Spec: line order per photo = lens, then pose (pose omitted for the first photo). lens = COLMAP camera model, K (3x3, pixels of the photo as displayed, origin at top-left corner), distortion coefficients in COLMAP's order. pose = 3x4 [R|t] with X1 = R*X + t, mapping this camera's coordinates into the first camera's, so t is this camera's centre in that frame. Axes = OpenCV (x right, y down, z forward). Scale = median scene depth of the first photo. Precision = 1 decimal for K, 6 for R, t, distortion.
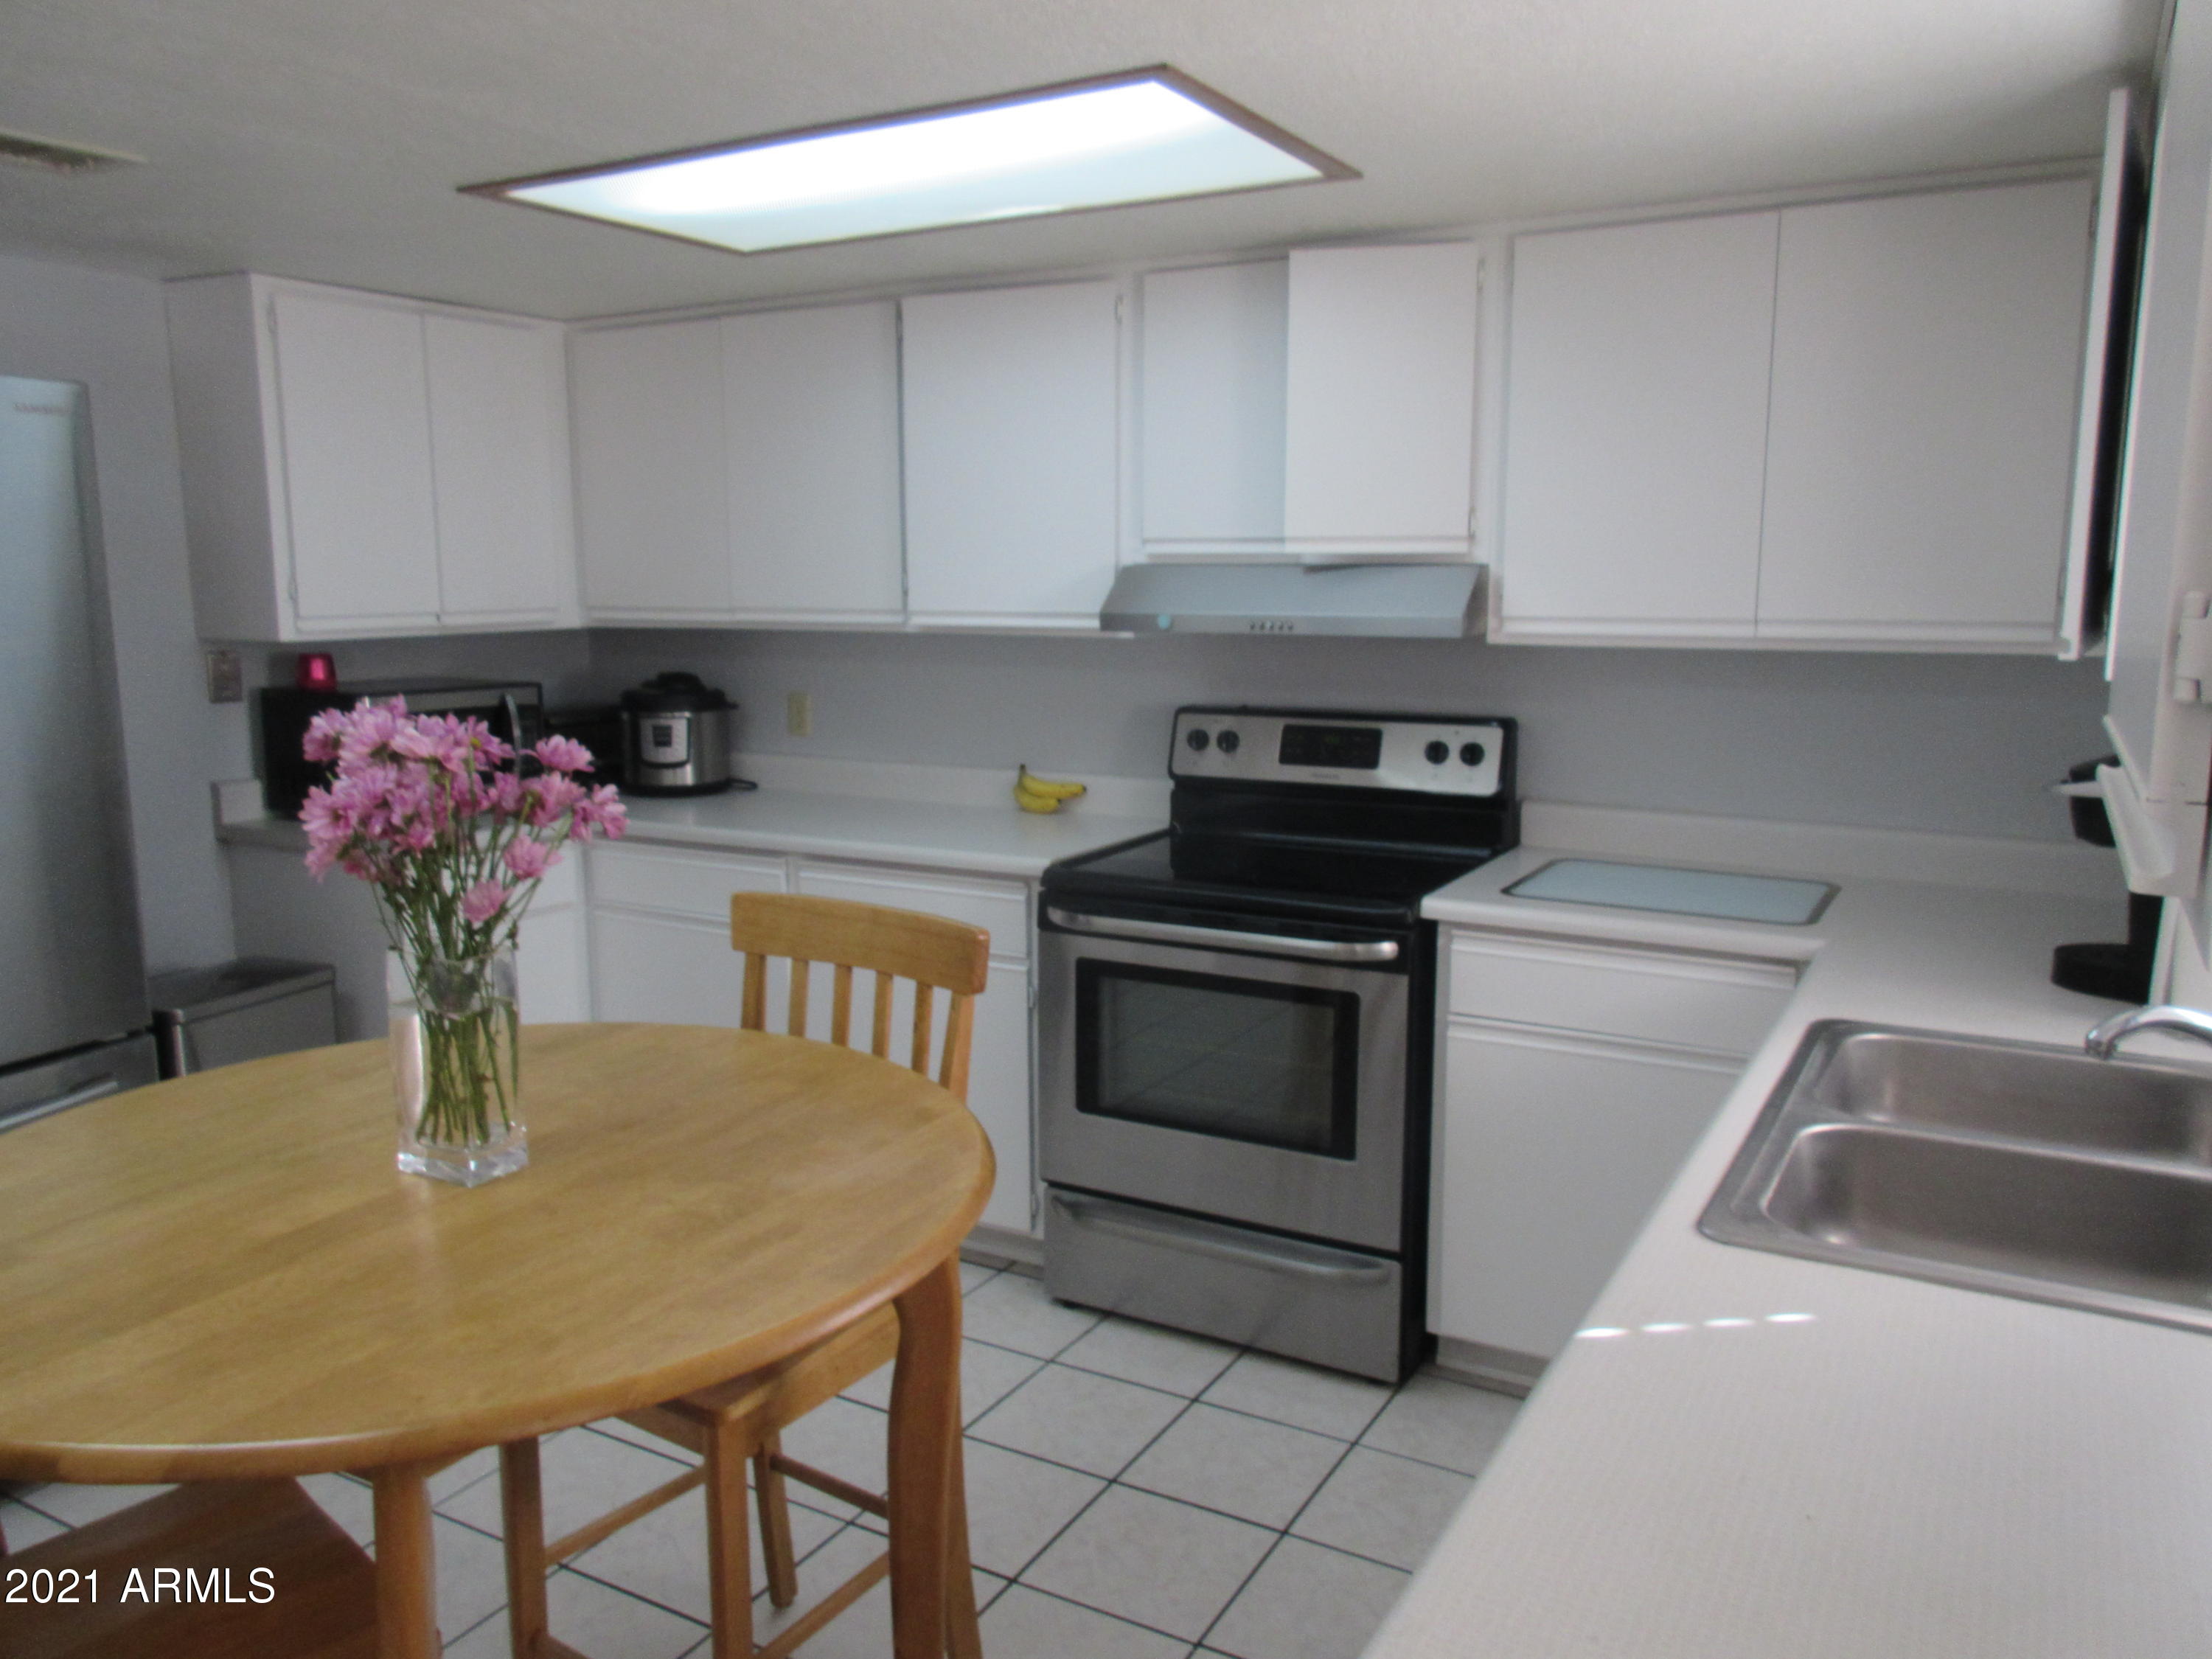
lens RADIAL K [[1646.2, 0, 1098.1], [0, 1646.2, 828.6], [0, 0, 1]] dist [-0.009948, 0.000411]
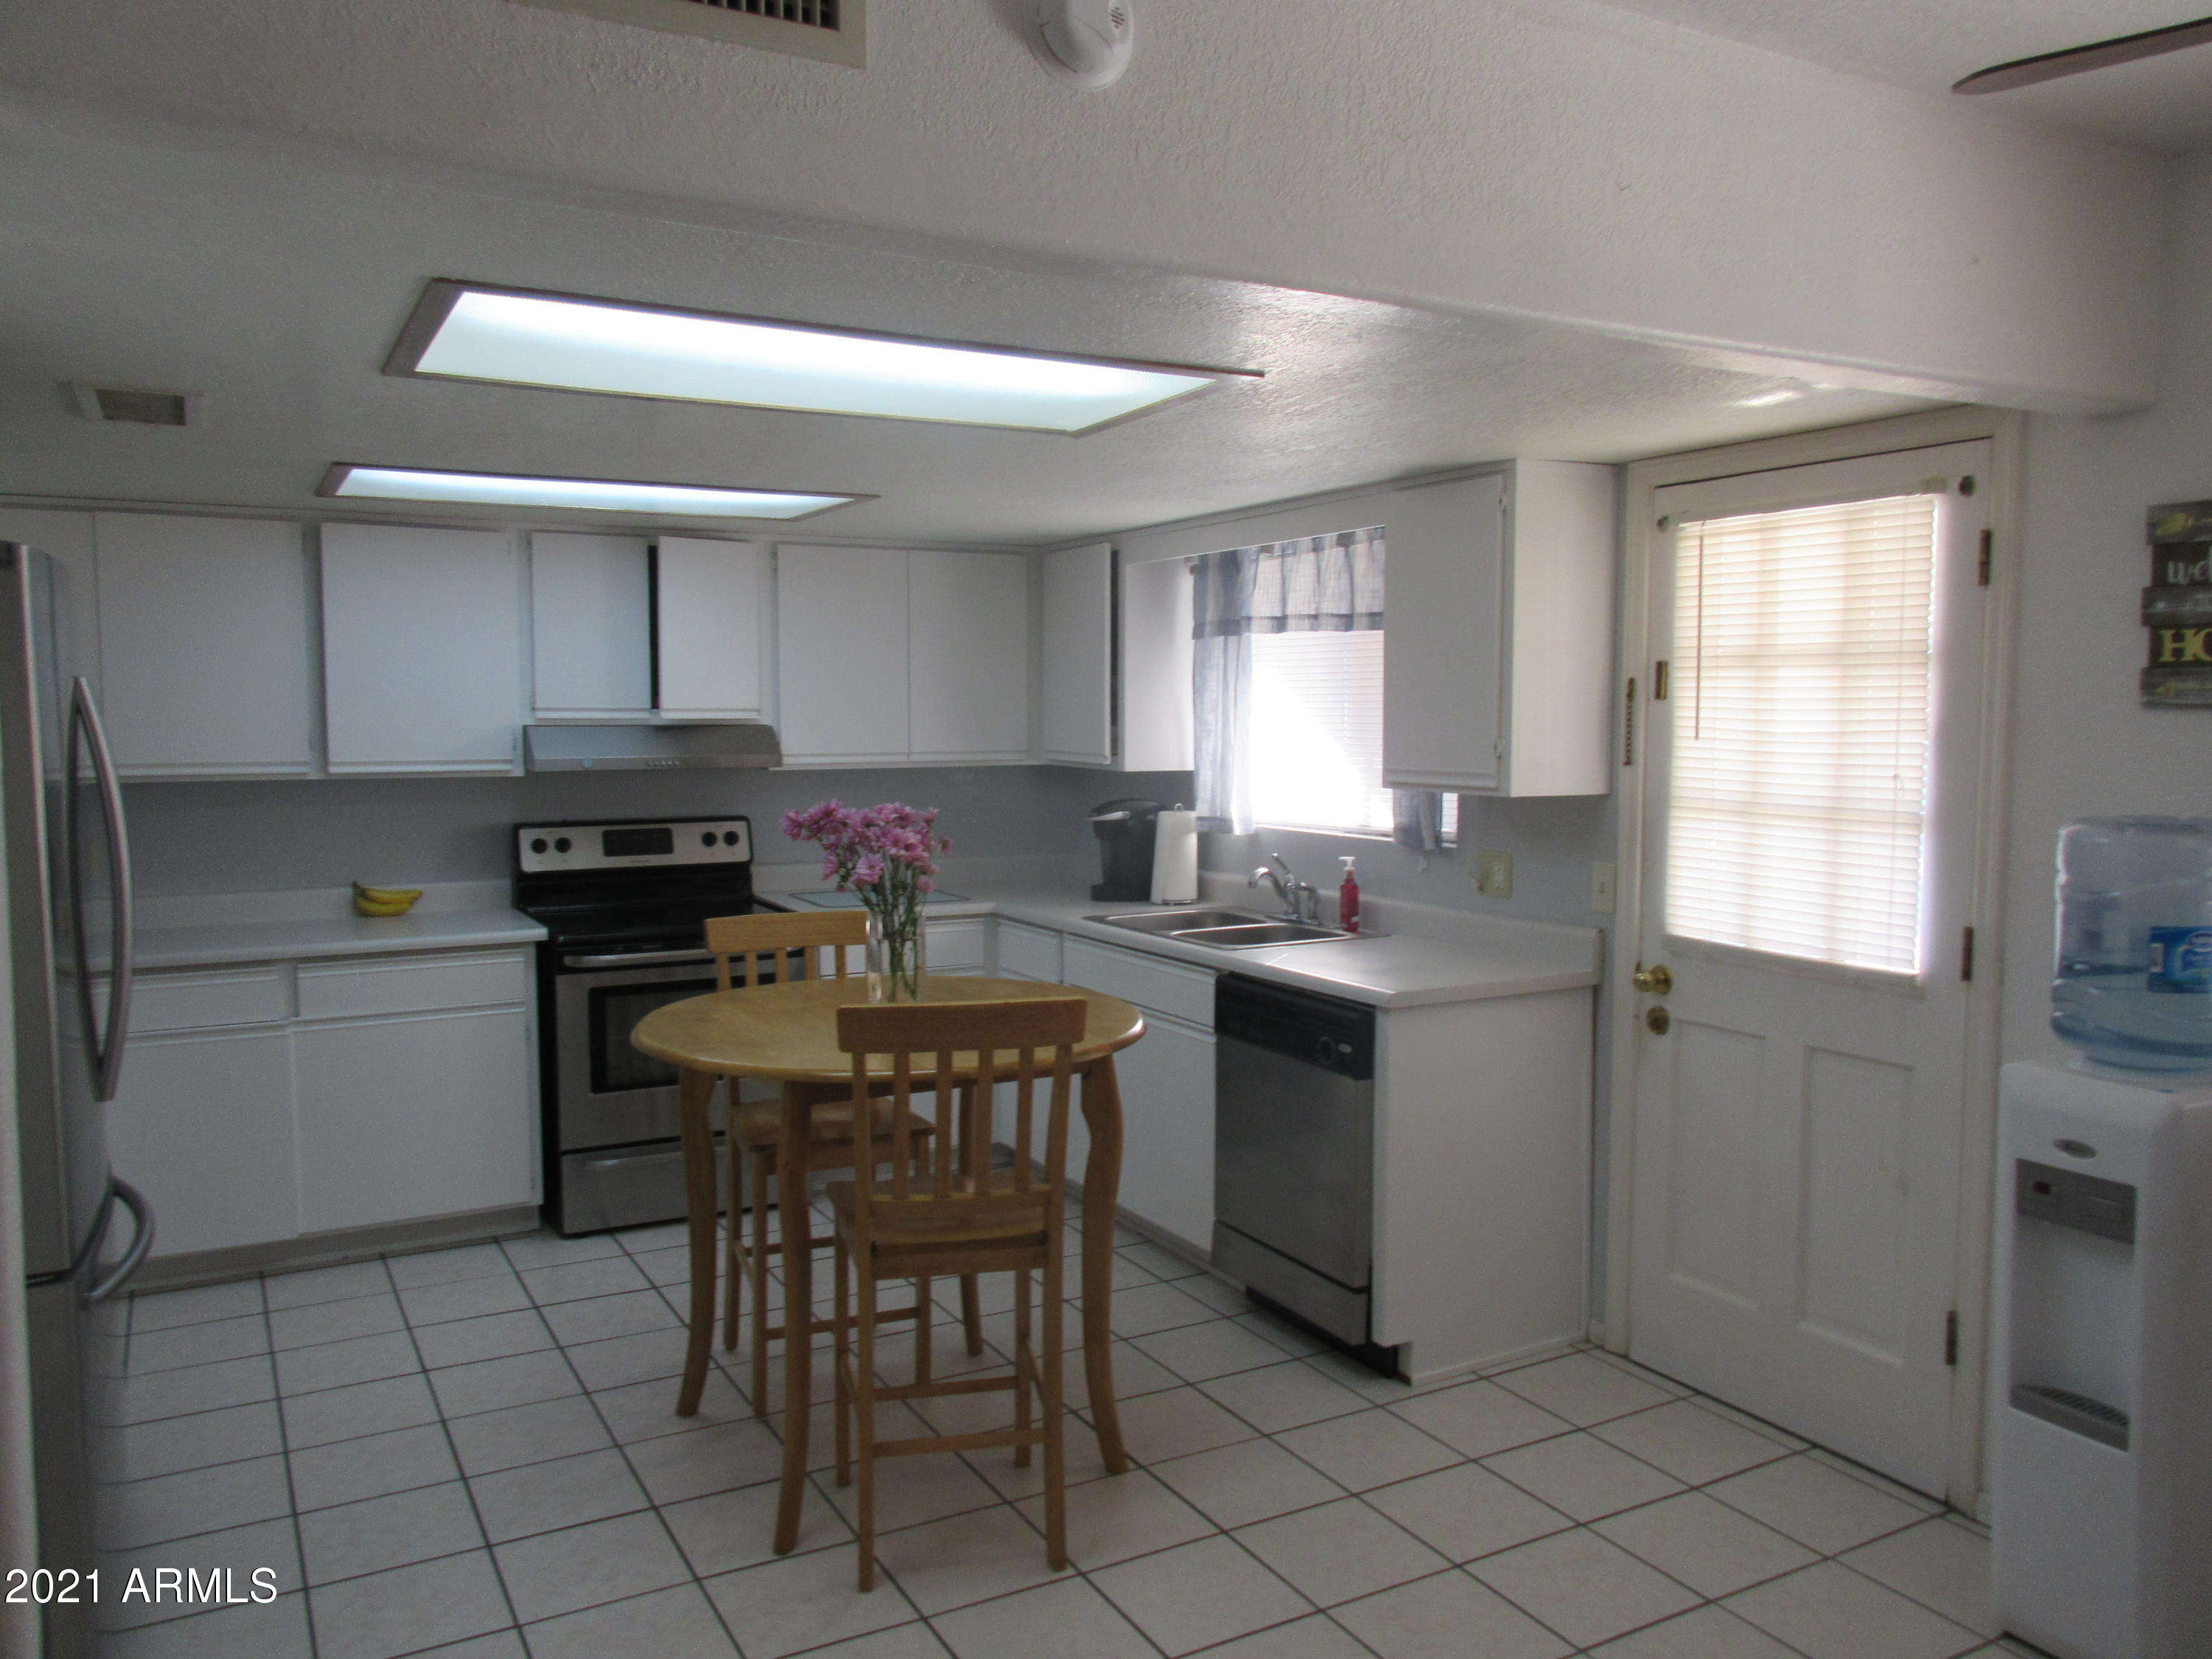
lens RADIAL K [[1646.2, 0, 1098.1], [0, 1646.2, 828.6], [0, 0, 1]] dist [-0.009948, 0.000411]
pose [[0.524143, -0.059281, 0.849565, -0.946577], [0.131443, 0.991252, -0.011927, 0.012575], [-0.841426, 0.117921, 0.527349, -0.173034]]
